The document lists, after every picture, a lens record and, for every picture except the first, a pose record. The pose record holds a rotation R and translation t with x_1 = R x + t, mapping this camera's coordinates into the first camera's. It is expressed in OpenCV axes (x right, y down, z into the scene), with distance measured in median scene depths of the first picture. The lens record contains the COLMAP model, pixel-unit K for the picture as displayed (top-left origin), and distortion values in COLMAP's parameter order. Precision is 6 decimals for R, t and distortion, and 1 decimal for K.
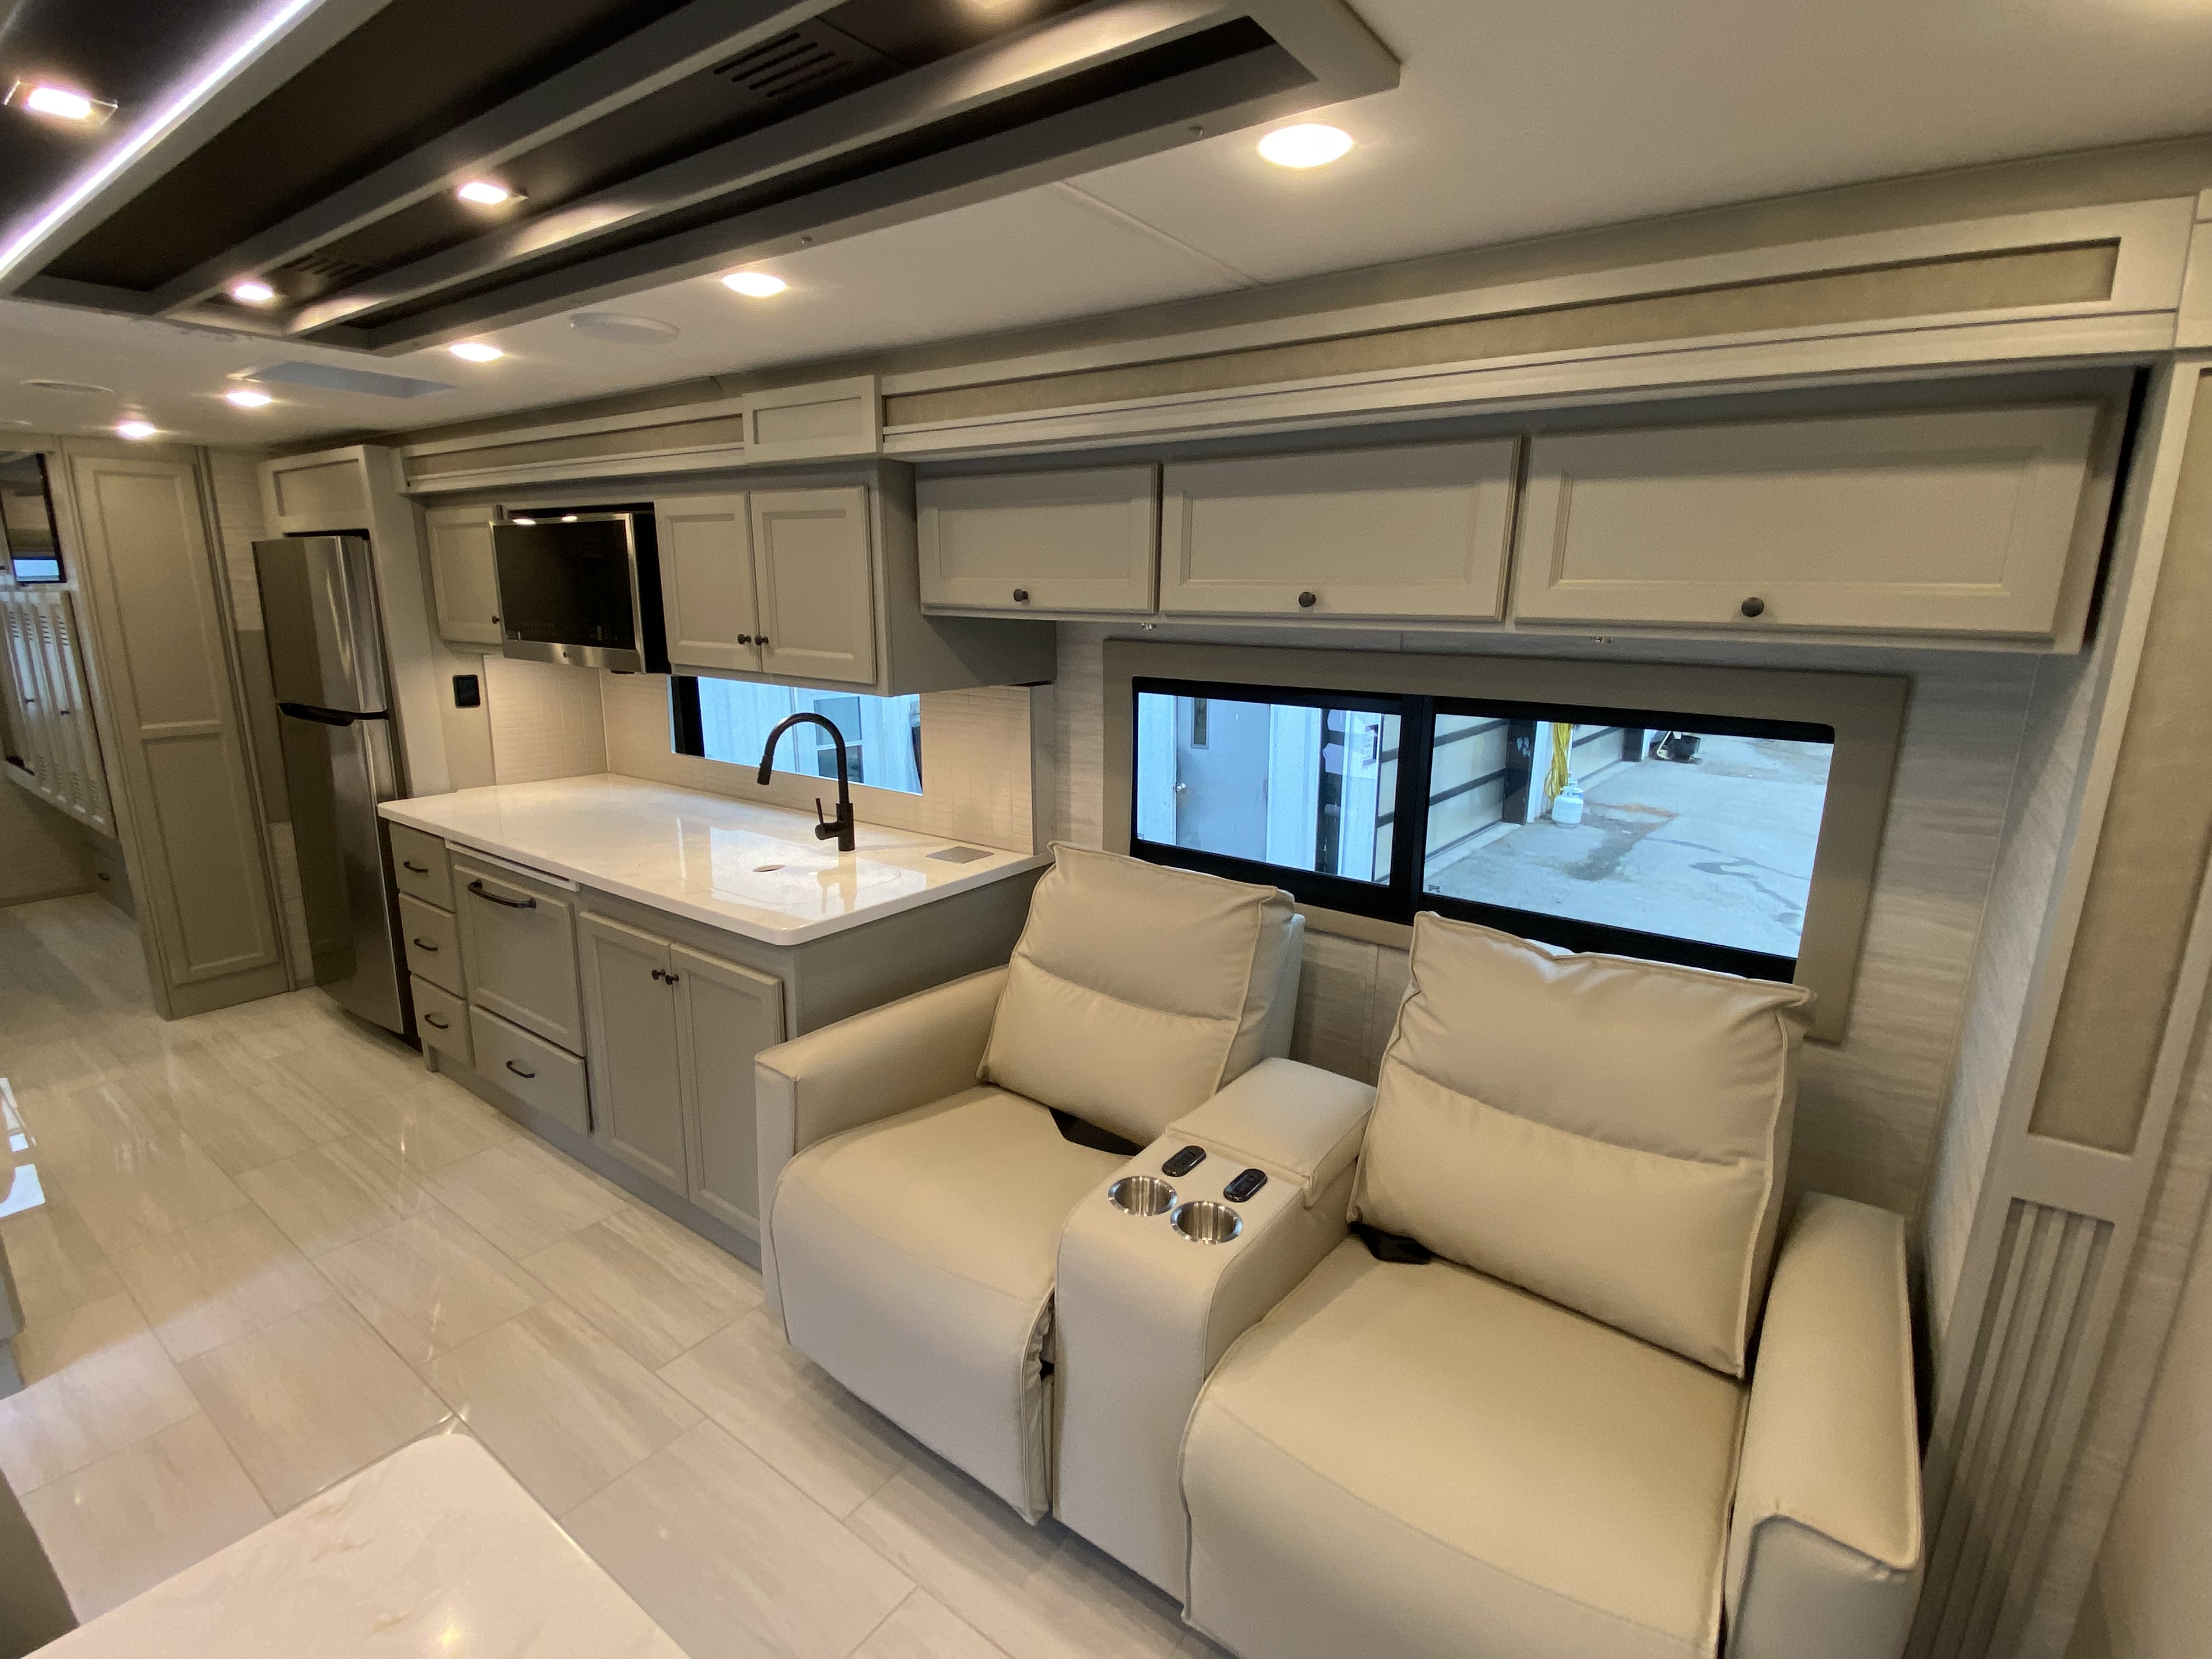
lens RADIAL K [[1031.6, 0, 1095.5], [0, 1031.6, 832.6], [0, 0, 1]] dist [0.048767, -0.046973]
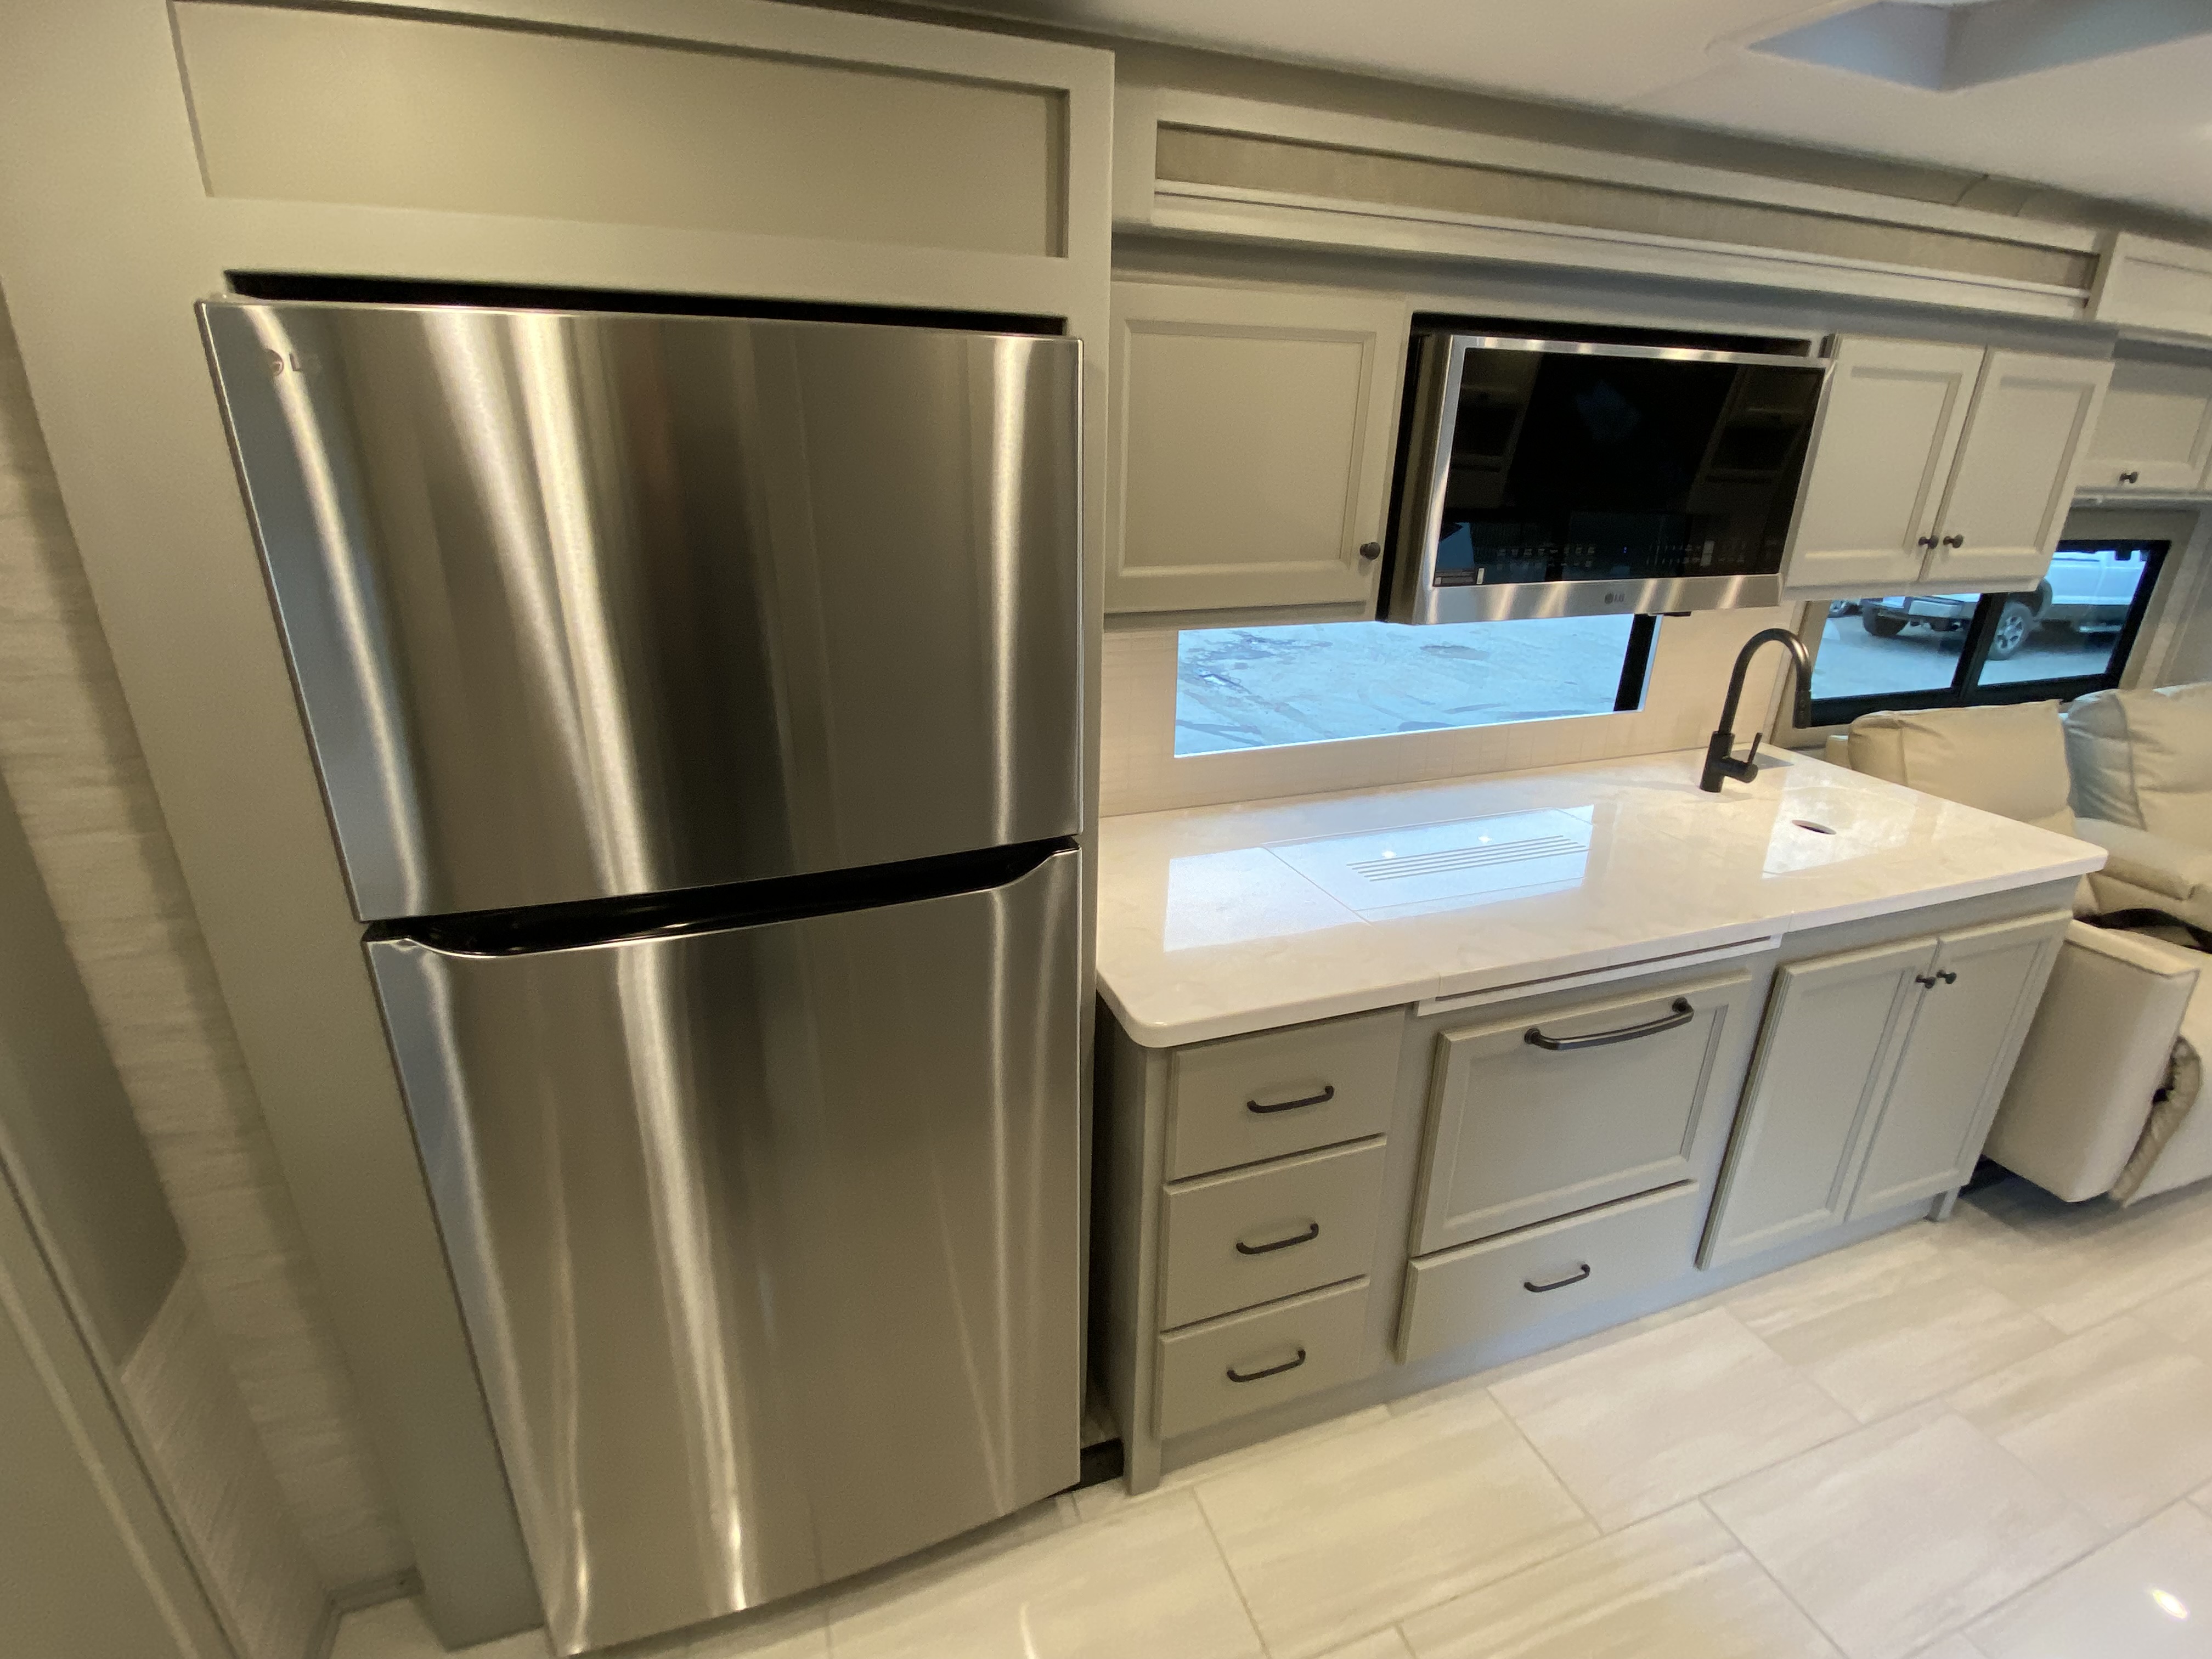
lens RADIAL K [[1039.6, 0, 1097.7], [0, 1039.6, 834.3], [0, 0, 1]] dist [0.020025, -0.021502]
pose [[0.554037, -0.303130, 0.775342, -1.455515], [0.177037, 0.952949, 0.246062, -0.300756], [-0.813450, 0.000937, 0.581634, 1.127909]]
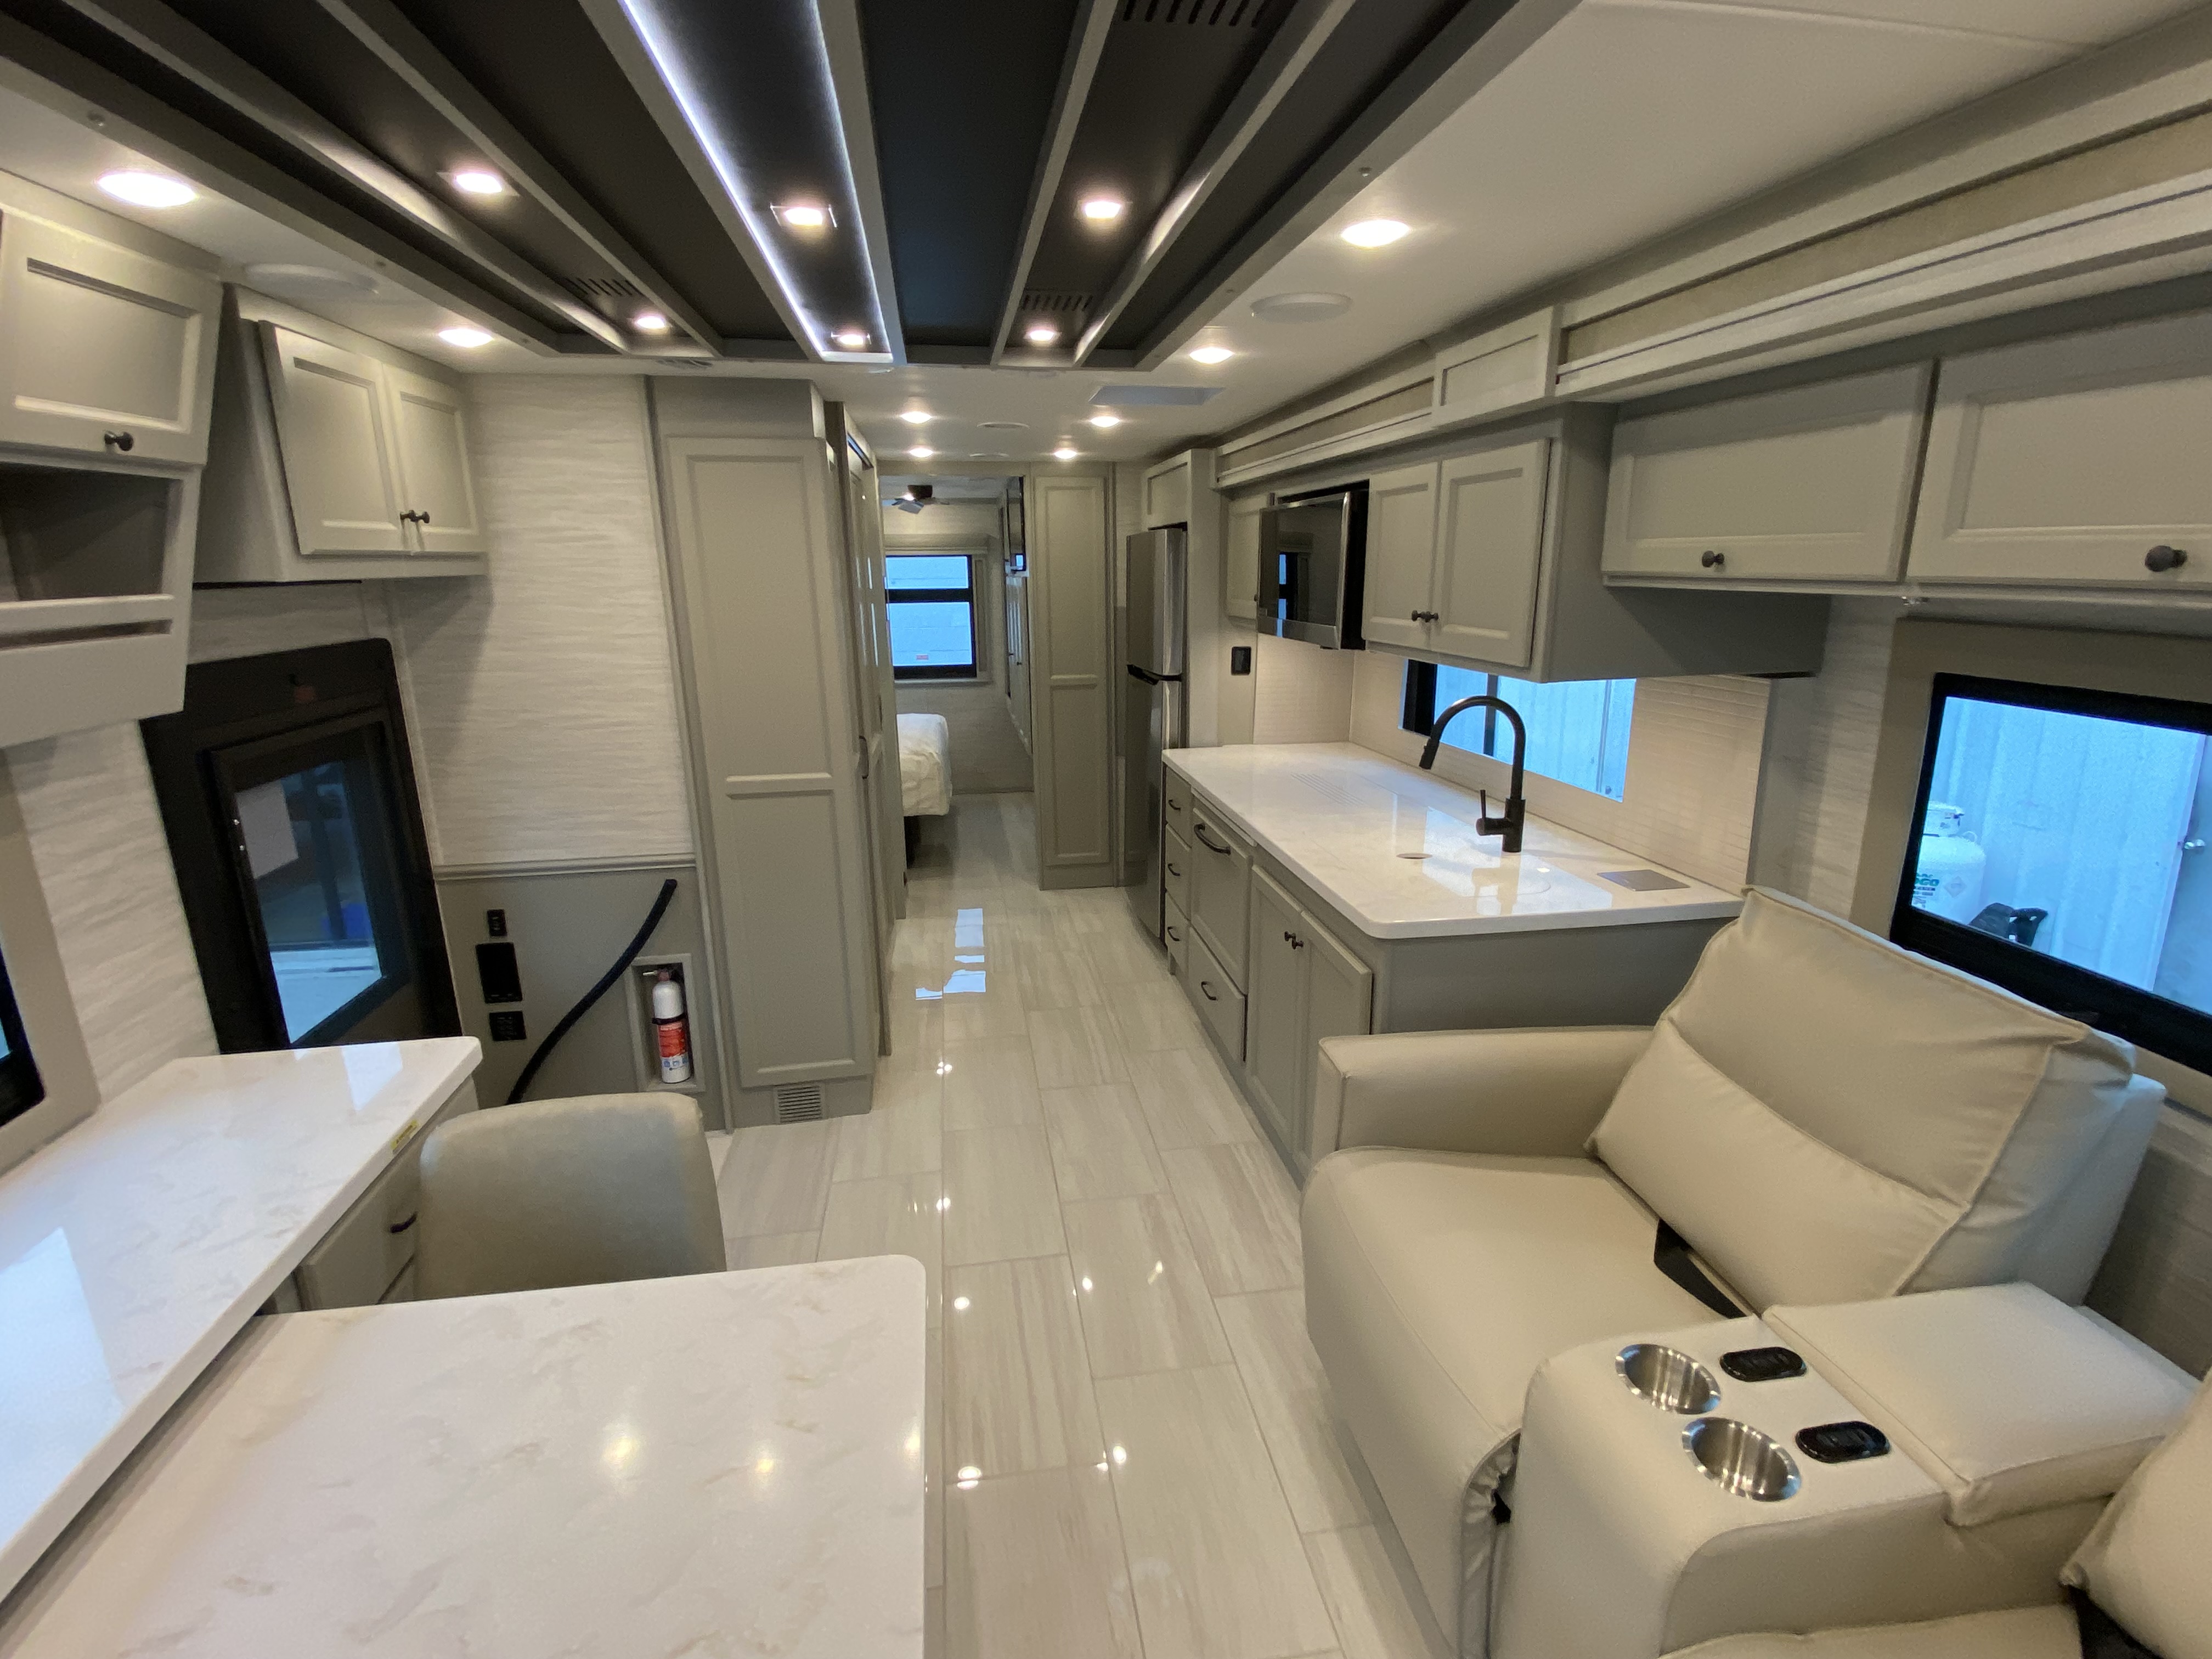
lens RADIAL K [[1024.8, 0, 1084.1], [0, 1024.8, 835.3], [0, 0, 1]] dist [0.029562, -0.030621]
pose [[0.697278, 0.158041, -0.699161, 0.153431], [-0.138256, 0.986728, 0.085160, -0.026488], [0.703341, 0.037283, 0.709875, 0.127323]]
